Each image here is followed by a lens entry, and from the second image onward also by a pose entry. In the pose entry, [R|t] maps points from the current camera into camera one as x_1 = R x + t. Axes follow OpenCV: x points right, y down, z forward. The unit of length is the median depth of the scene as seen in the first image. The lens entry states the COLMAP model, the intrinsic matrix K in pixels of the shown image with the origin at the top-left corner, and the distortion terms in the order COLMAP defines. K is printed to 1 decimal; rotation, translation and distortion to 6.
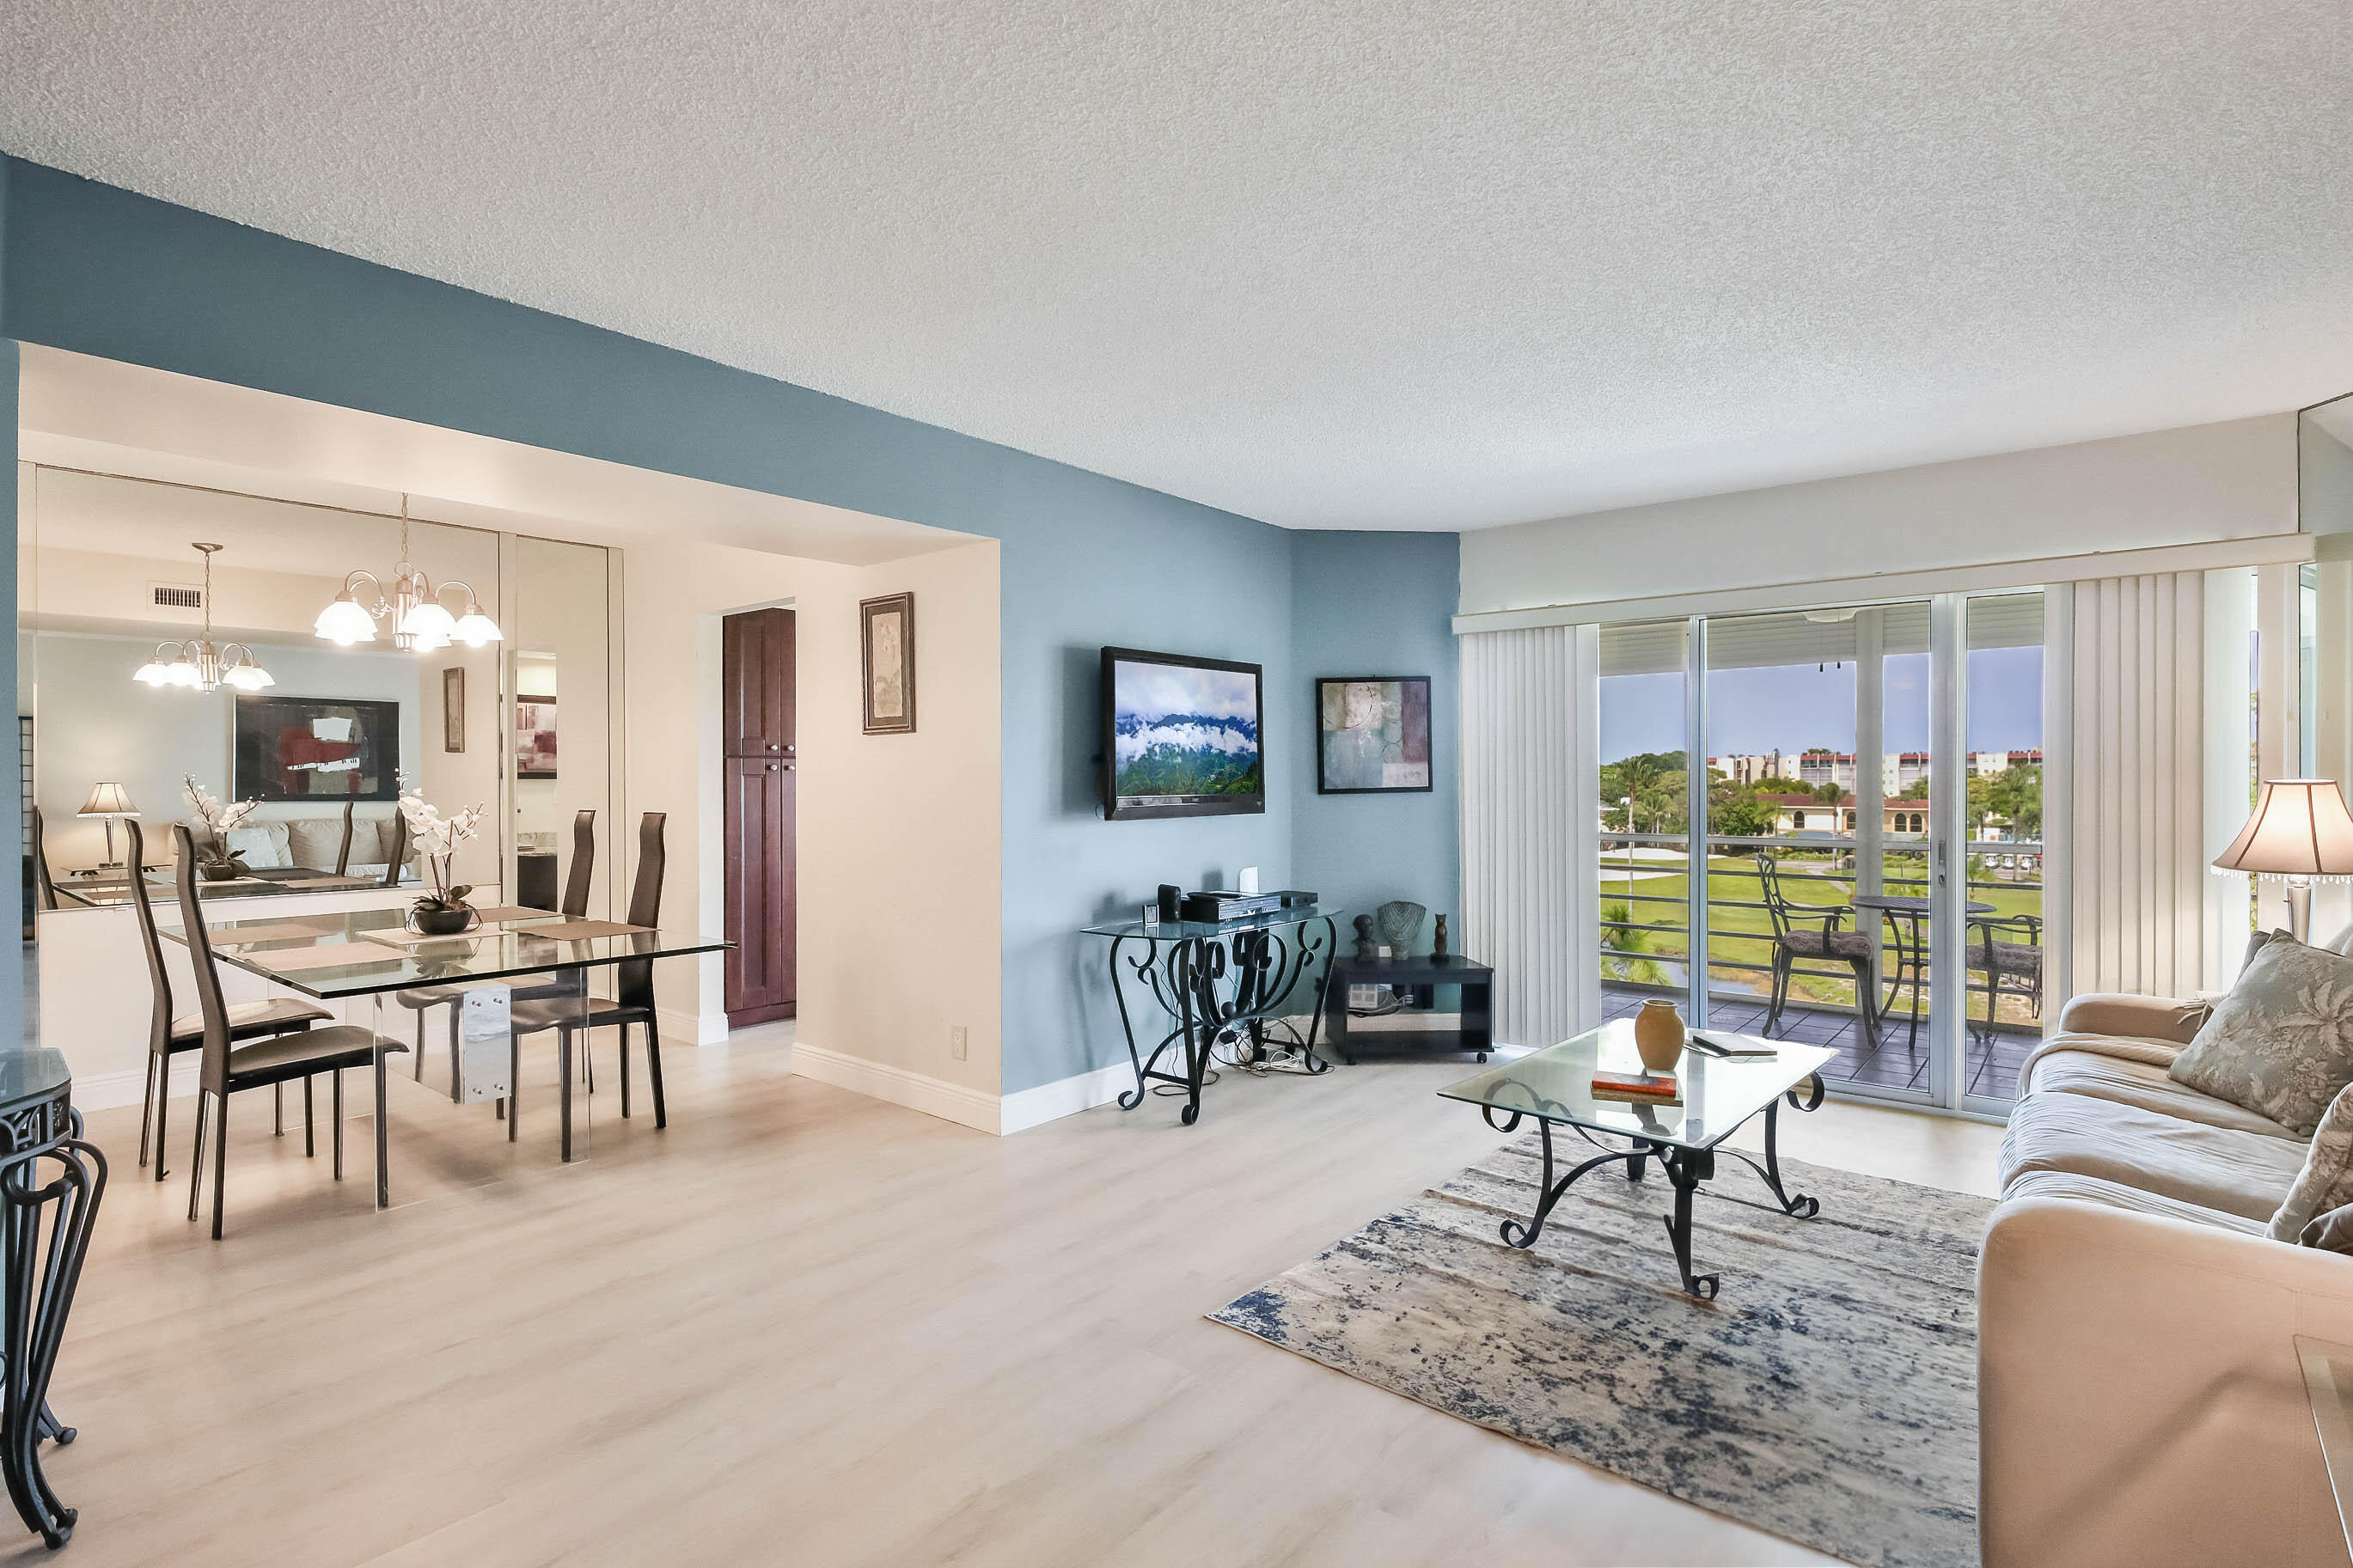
lens RADIAL K [[1187.9, 0, 1145.1], [0, 1187.9, 767.8], [0, 0, 1]] dist [-0.000392, -0.002088]
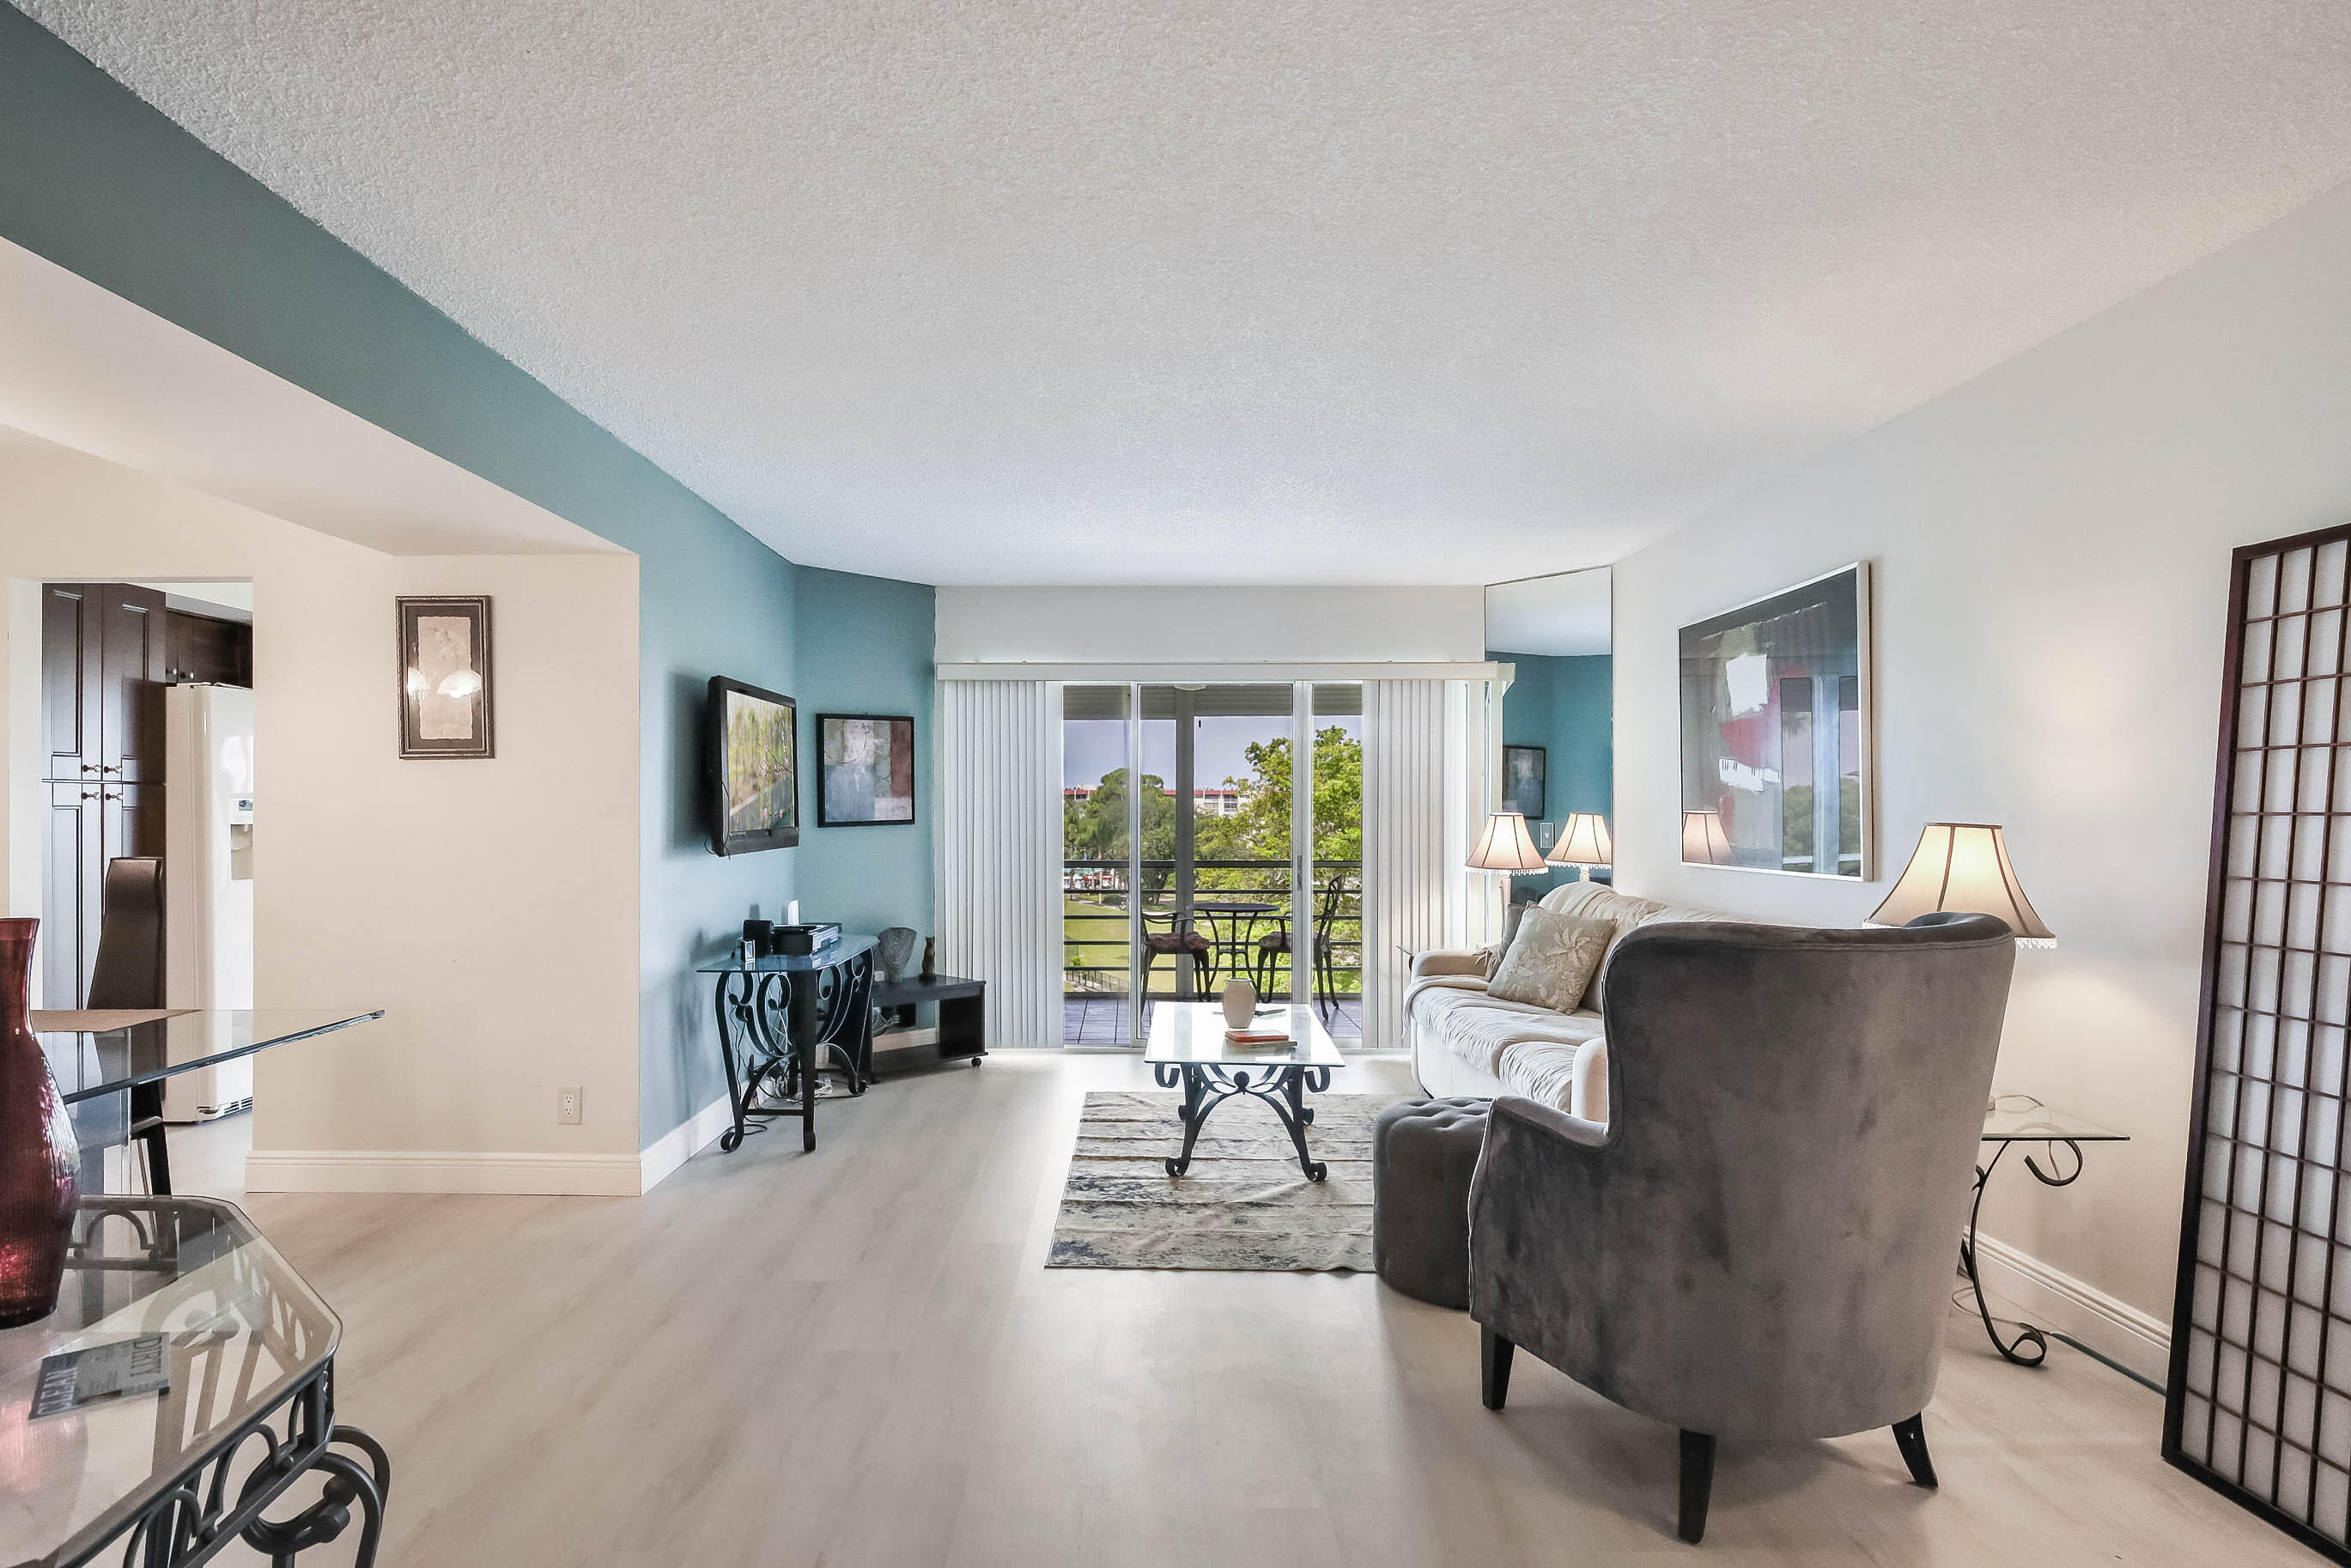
lens RADIAL K [[1266.6, 0, 1168.2], [0, 1266.6, 786.8], [0, 0, 1]] dist [0.001280, -0.000305]
pose [[0.753485, 0.014227, 0.657311, -0.368978], [-0.007122, 0.999884, -0.013479, 0.000031], [-0.657427, 0.005475, 0.753499, -0.018771]]
